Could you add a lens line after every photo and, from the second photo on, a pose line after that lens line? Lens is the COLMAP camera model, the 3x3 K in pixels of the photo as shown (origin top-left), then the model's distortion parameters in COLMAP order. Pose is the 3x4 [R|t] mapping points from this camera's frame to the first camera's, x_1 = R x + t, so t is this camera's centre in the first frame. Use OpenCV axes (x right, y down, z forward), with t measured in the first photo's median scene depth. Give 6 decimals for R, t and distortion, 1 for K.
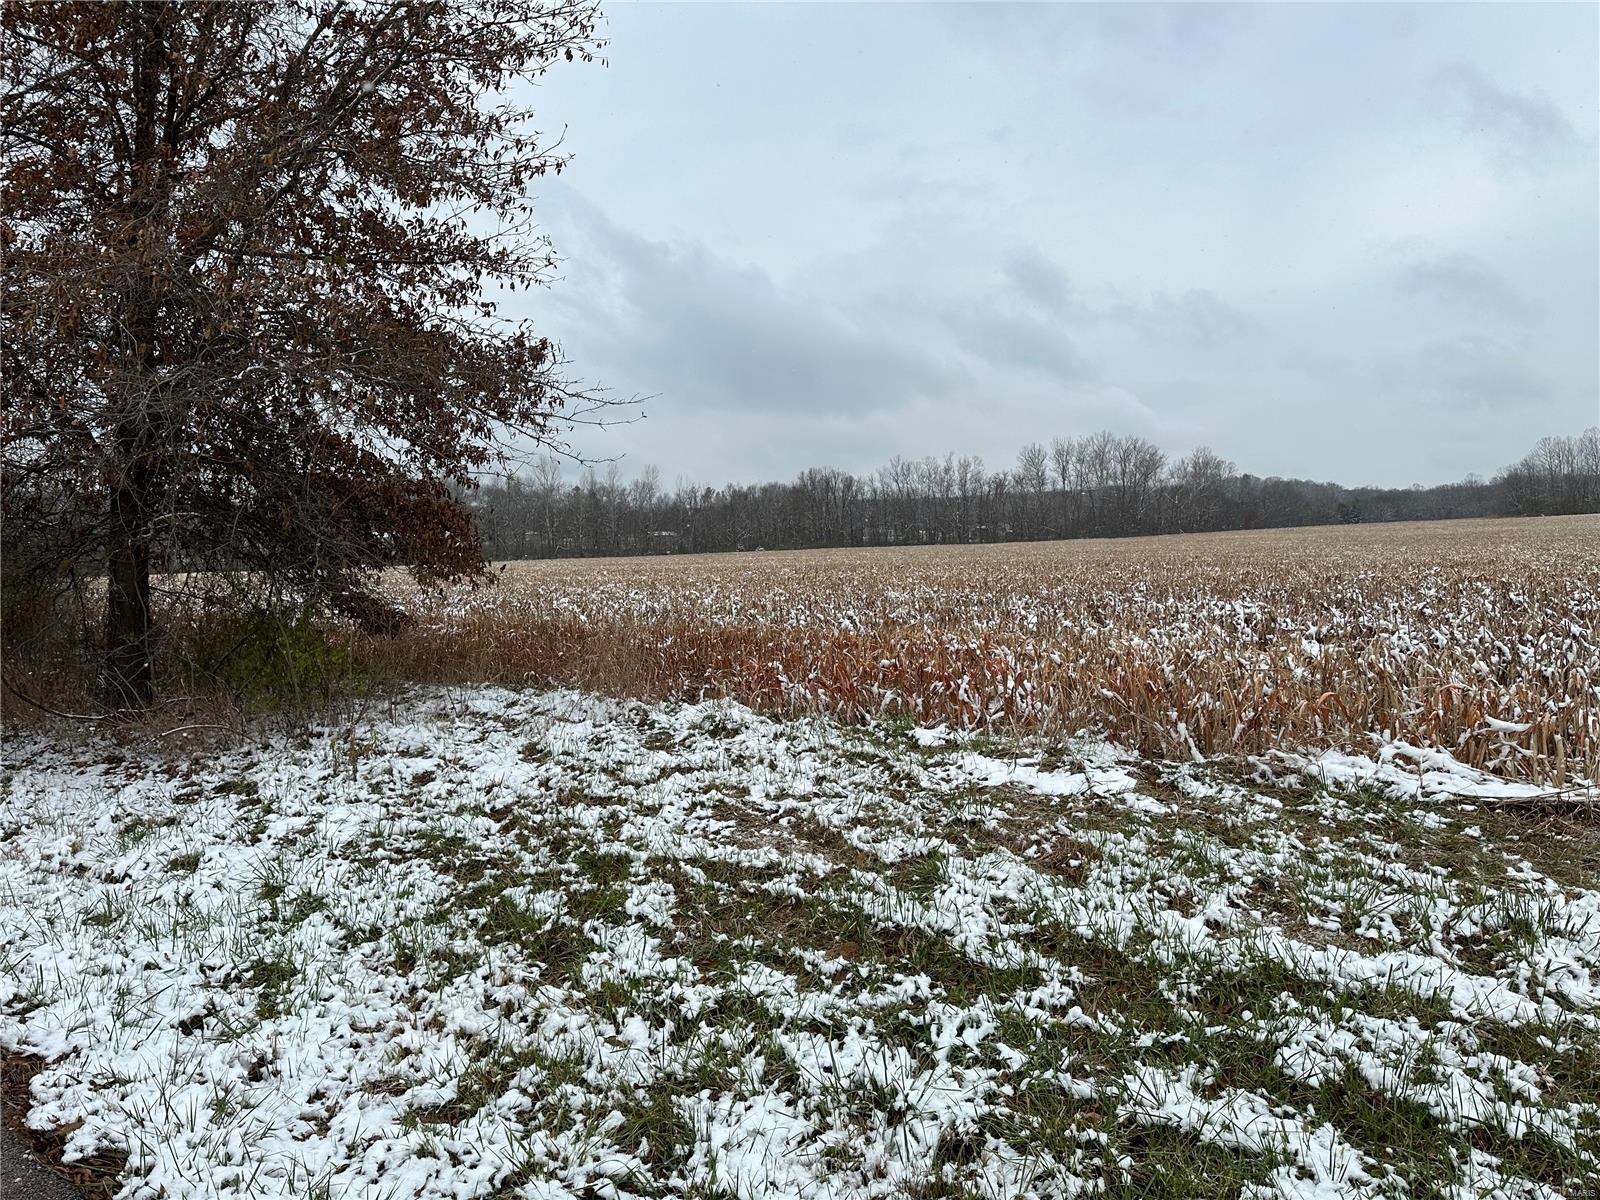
lens RADIAL K [[1112.9, 0, 790.8], [0, 1112.9, 597.0], [0, 0, 1]] dist [0.068770, -0.073336]
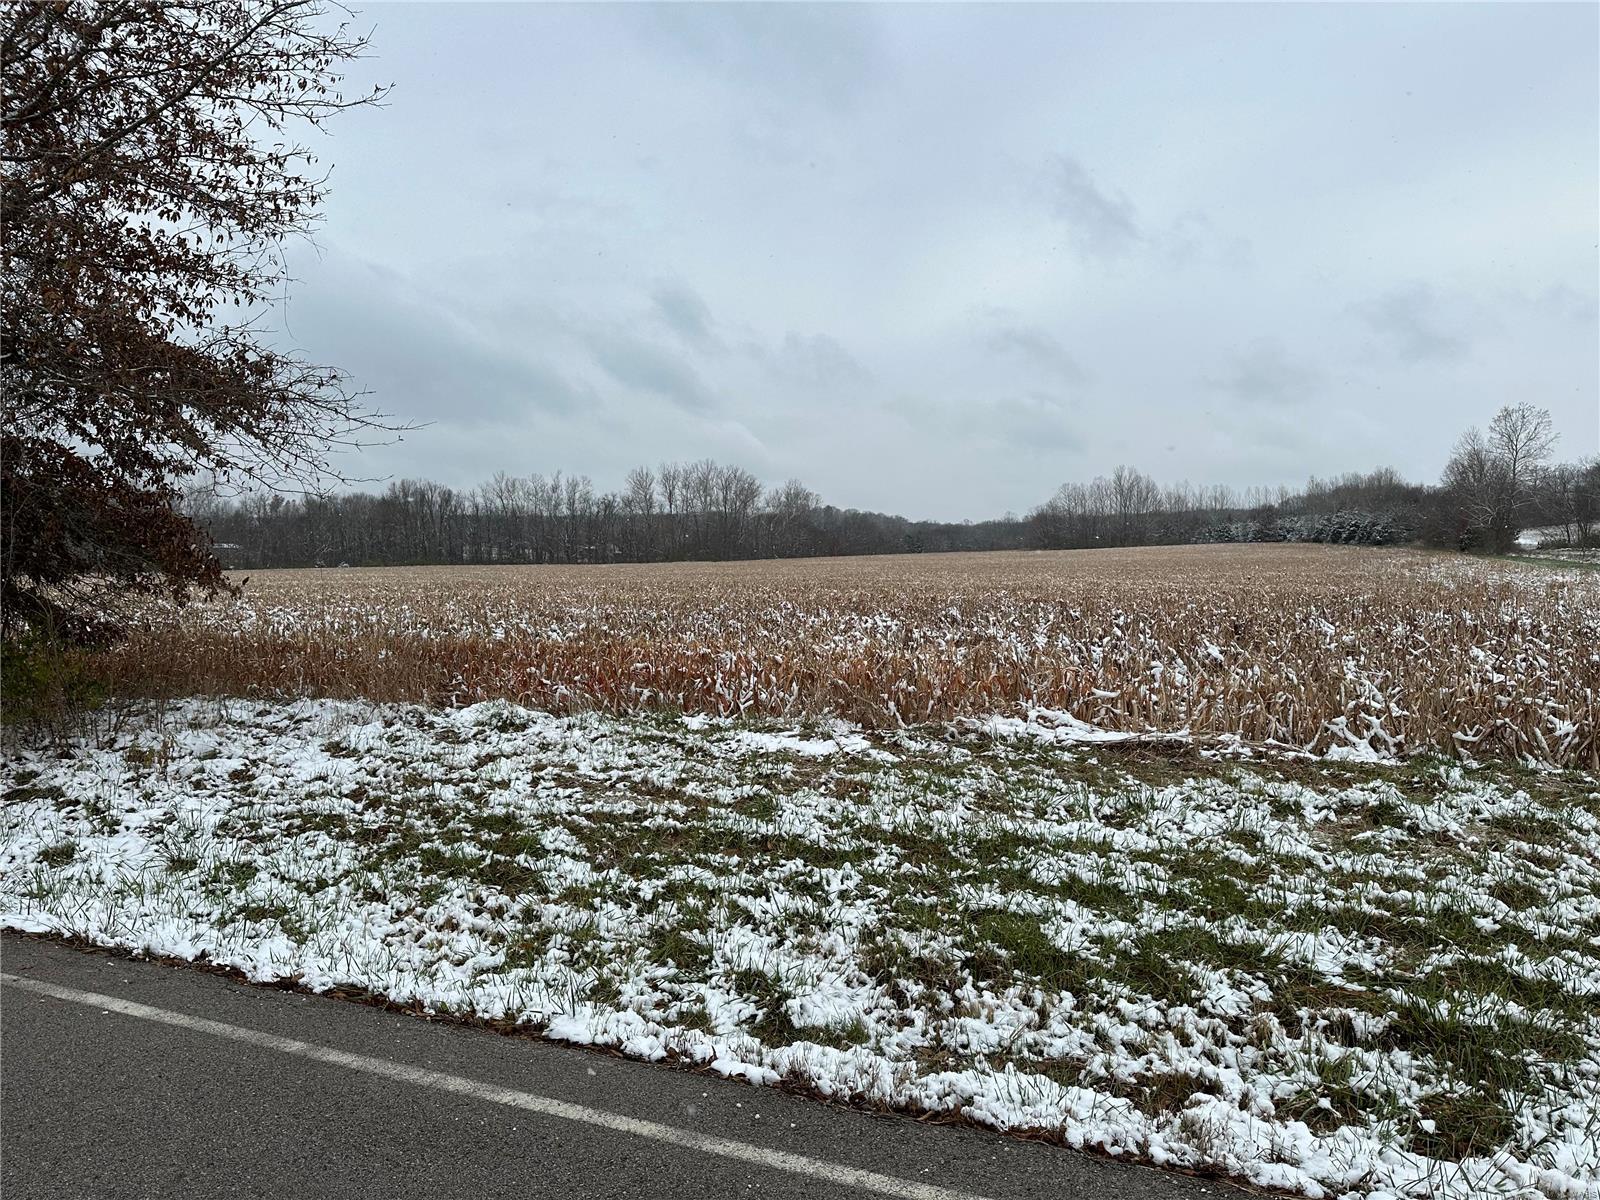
lens RADIAL K [[1112.9, 0, 788.9], [0, 1112.9, 616.6], [0, 0, 1]] dist [0.068770, -0.073336]
pose [[0.939570, 0.001534, 0.342354, -0.228549], [-0.001290, 0.999999, -0.000940, 0.011245], [-0.342355, 0.000442, 0.939571, -0.215268]]
